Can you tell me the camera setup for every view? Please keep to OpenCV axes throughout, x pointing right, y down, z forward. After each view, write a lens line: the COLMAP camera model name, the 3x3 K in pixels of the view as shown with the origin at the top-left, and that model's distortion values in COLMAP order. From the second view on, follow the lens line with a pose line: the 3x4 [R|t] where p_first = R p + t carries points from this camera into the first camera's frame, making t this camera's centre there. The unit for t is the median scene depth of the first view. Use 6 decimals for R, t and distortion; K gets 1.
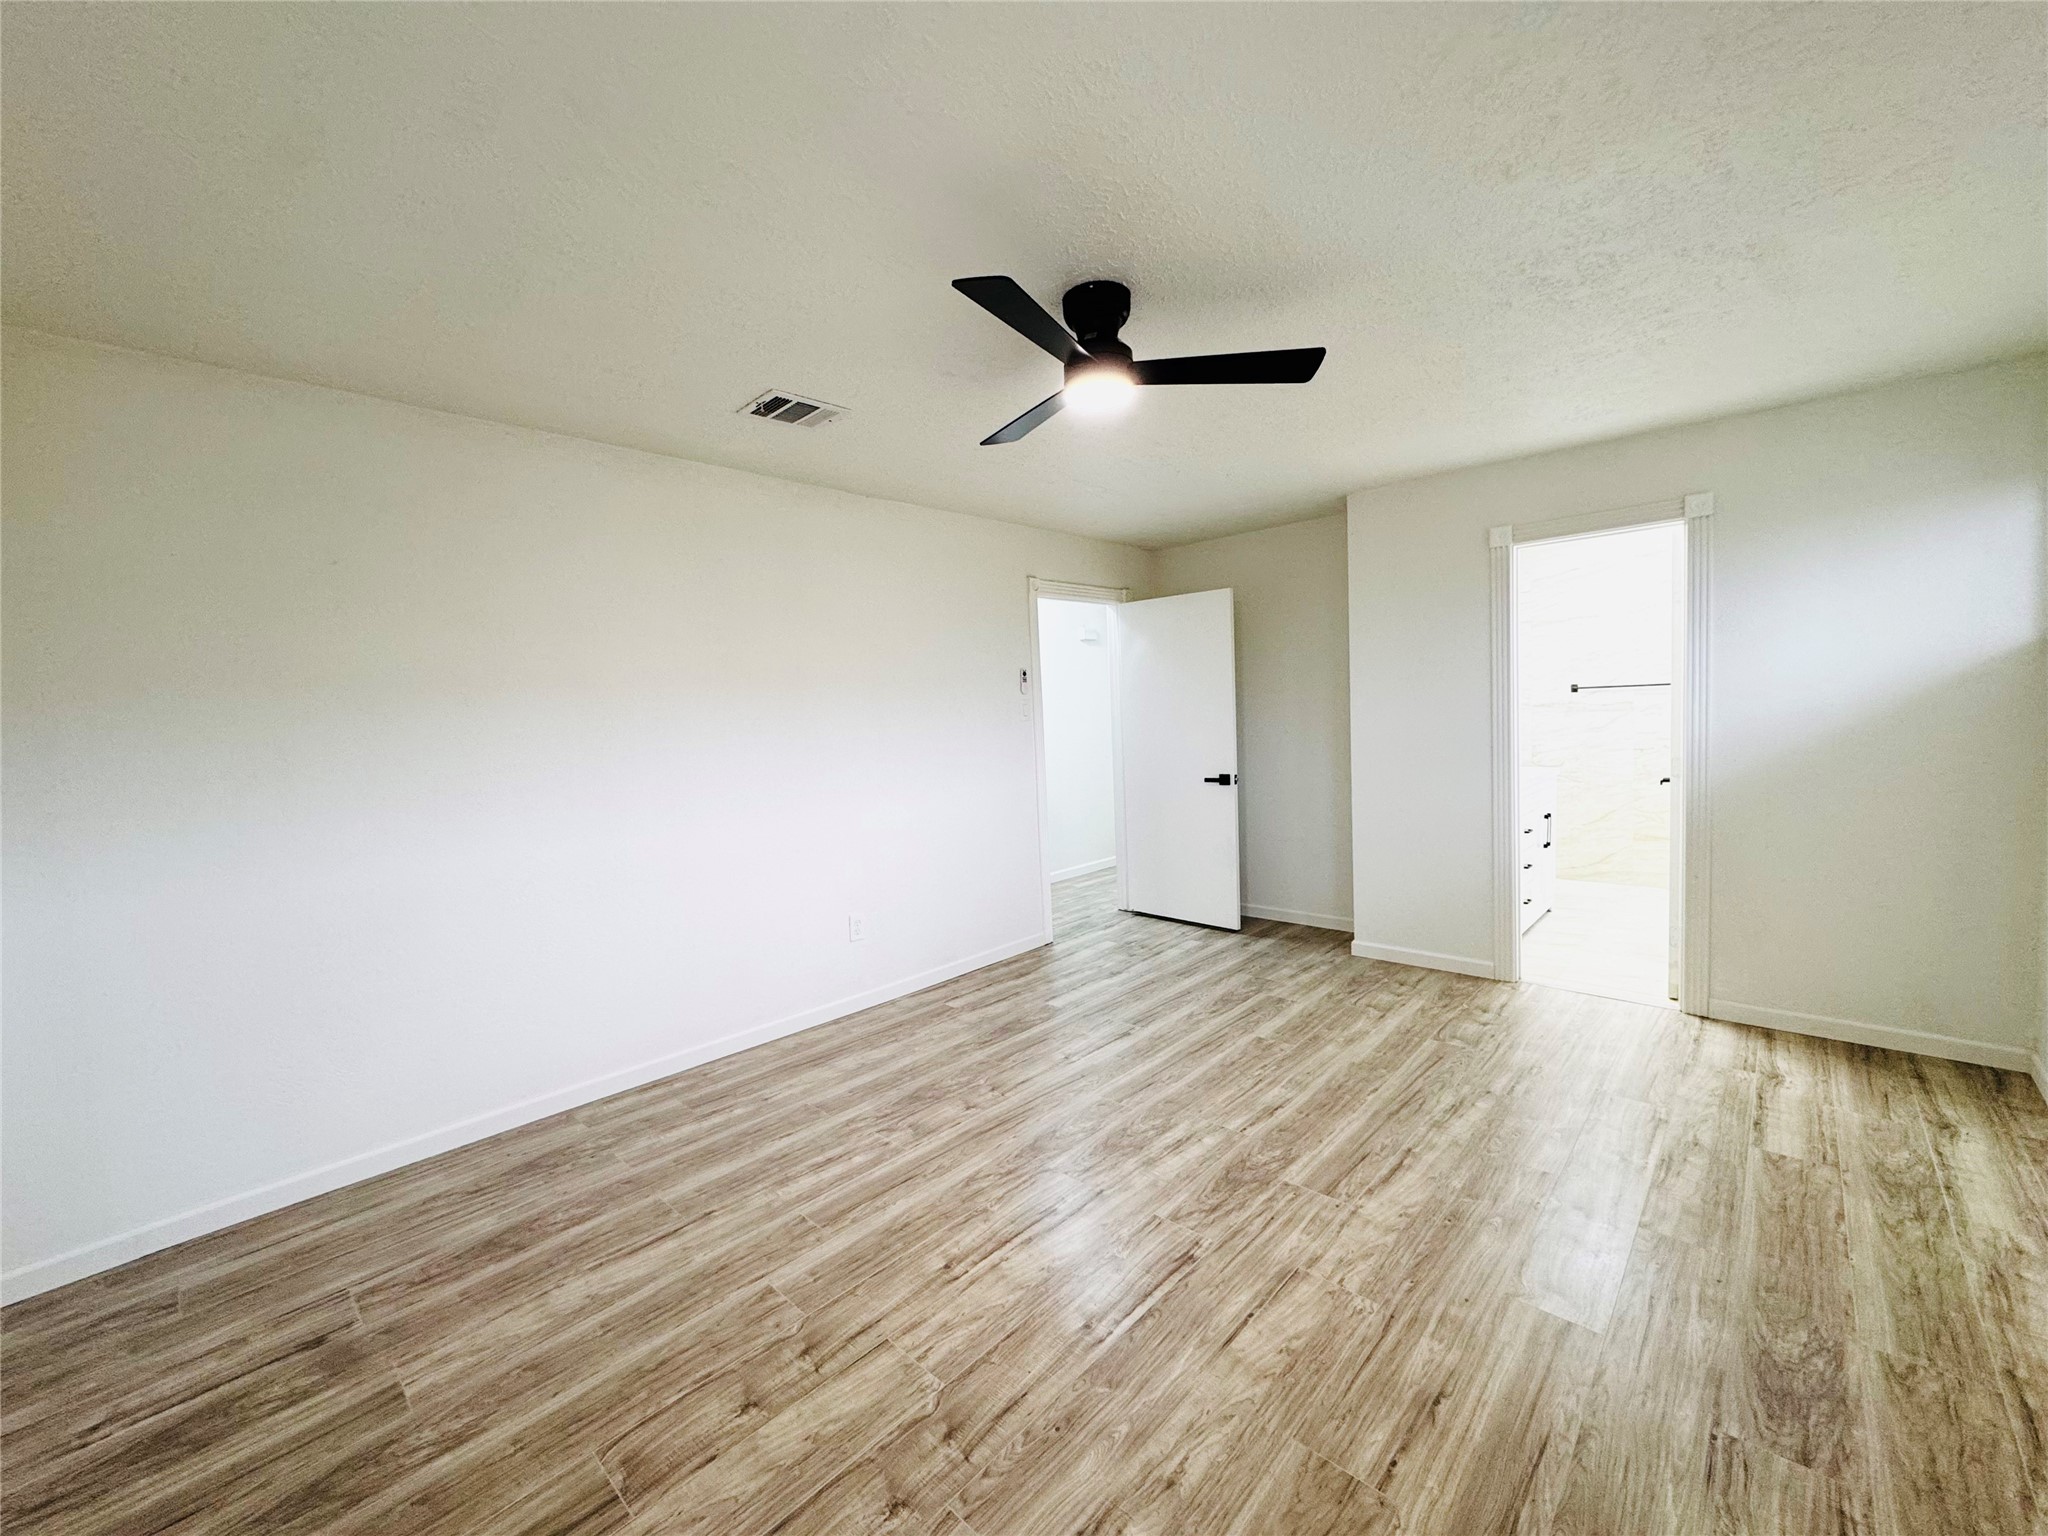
lens RADIAL K [[816.0, 0, 1021.4], [0, 816.0, 769.0], [0, 0, 1]] dist [-0.005440, 0.000569]
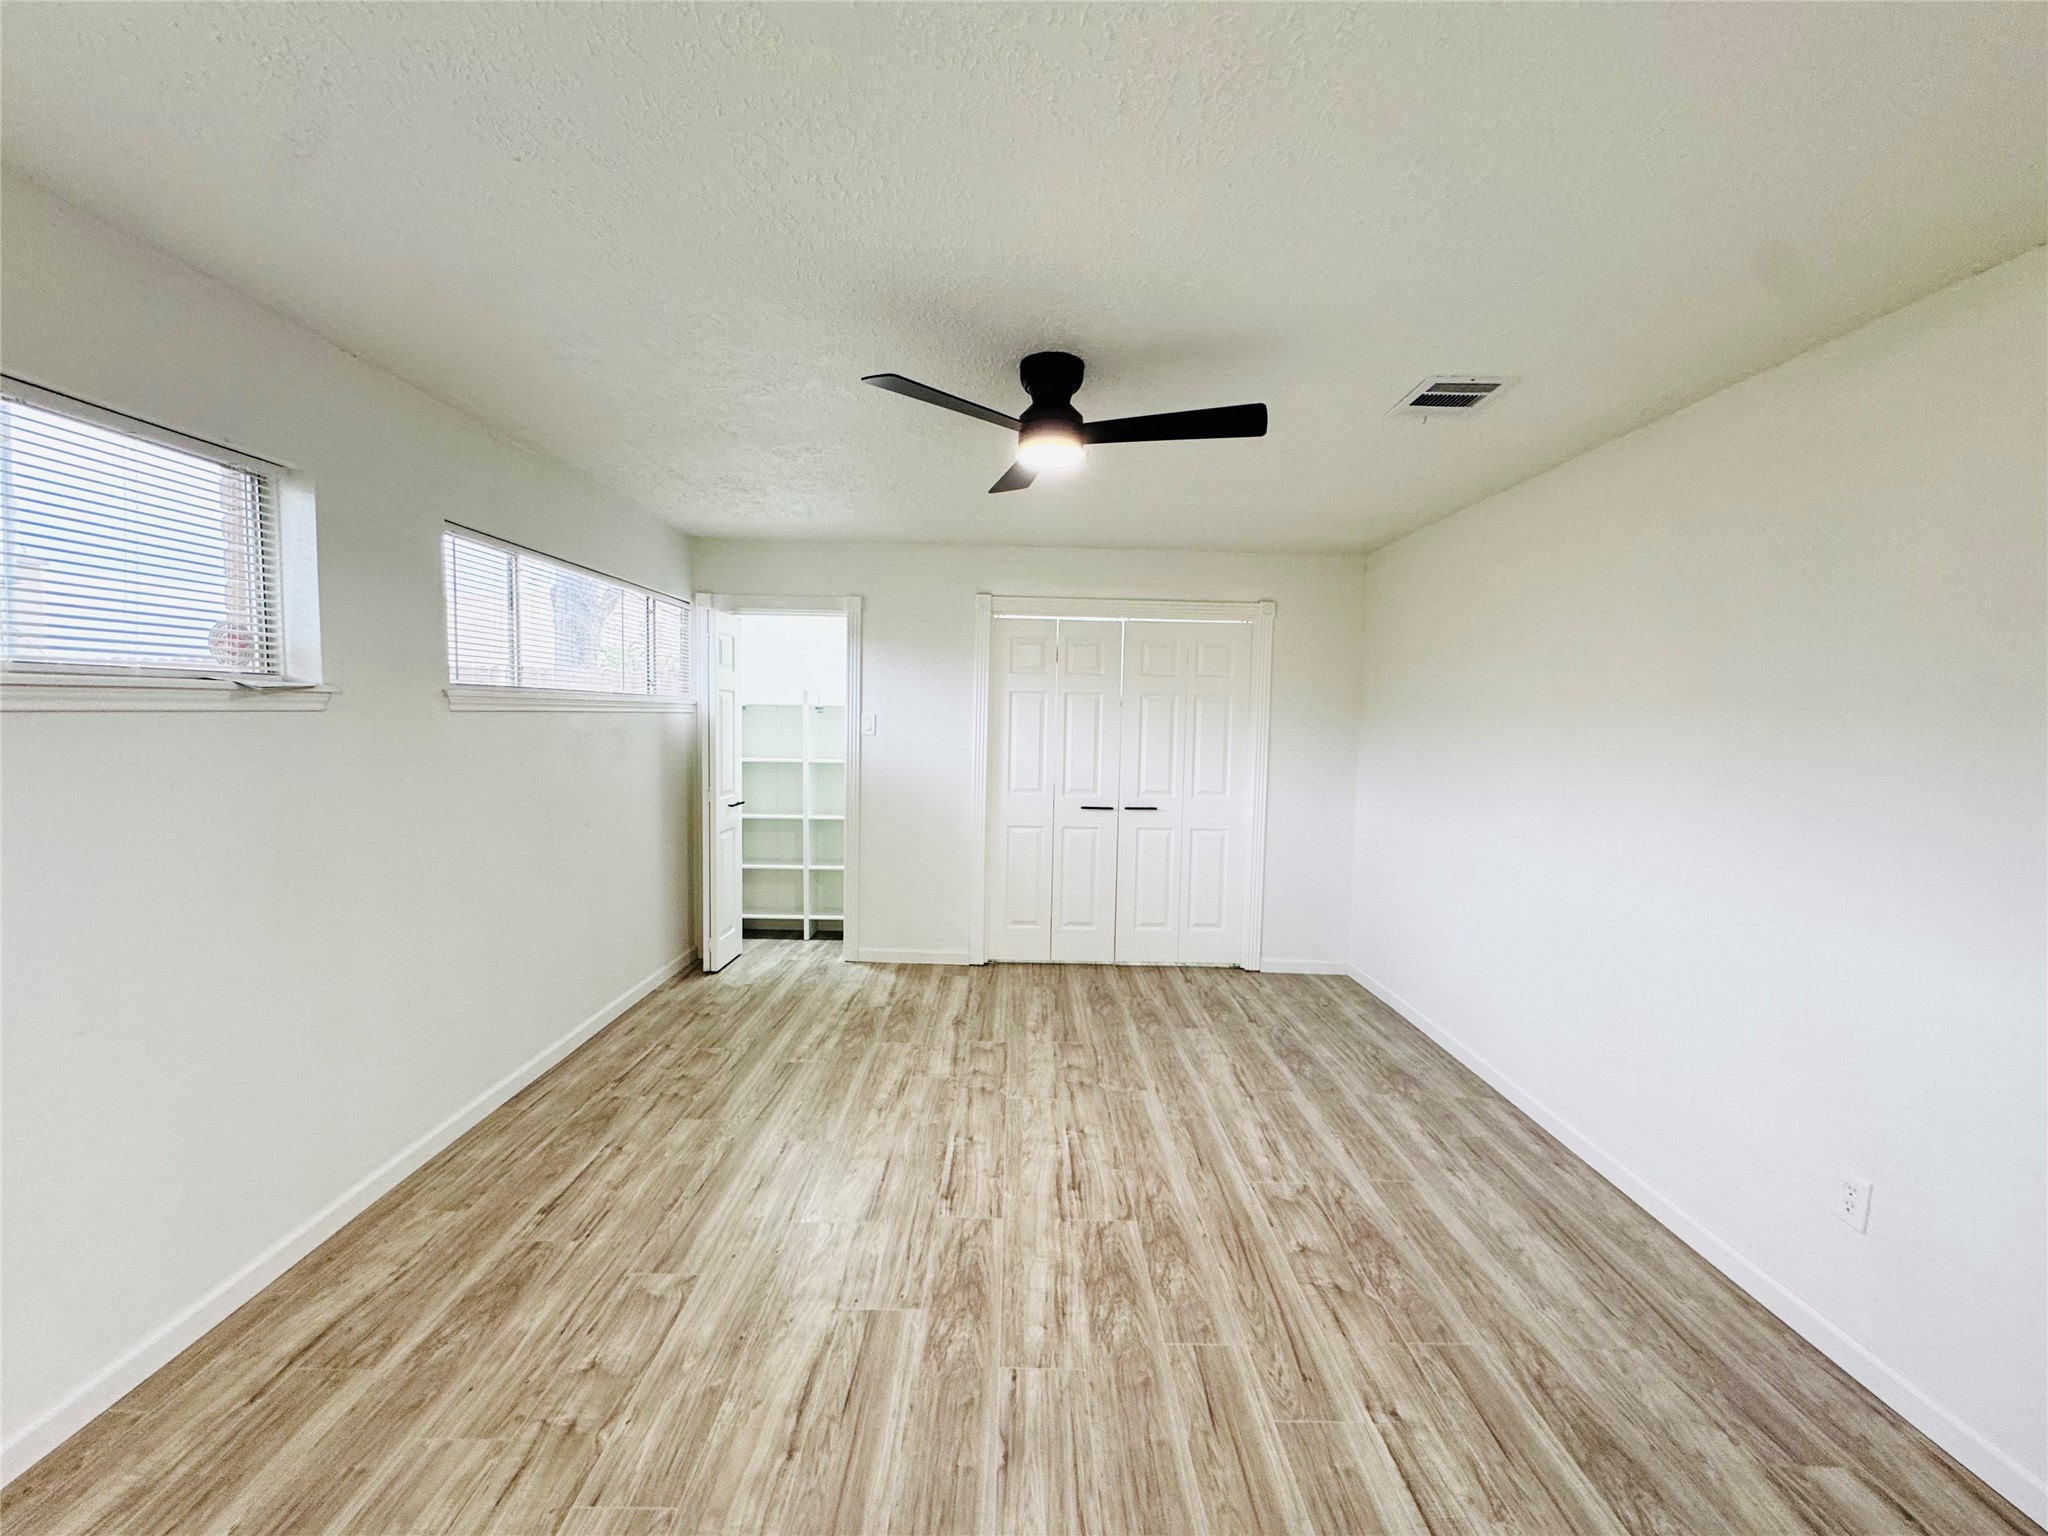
lens RADIAL K [[816.0, 0, 1021.4], [0, 816.0, 769.0], [0, 0, 1]] dist [-0.005440, 0.000569]
pose [[-0.723263, 0.070930, -0.686921, 0.770498], [-0.039541, 0.988826, 0.143736, -0.181340], [0.689440, 0.131120, -0.712376, 1.558775]]
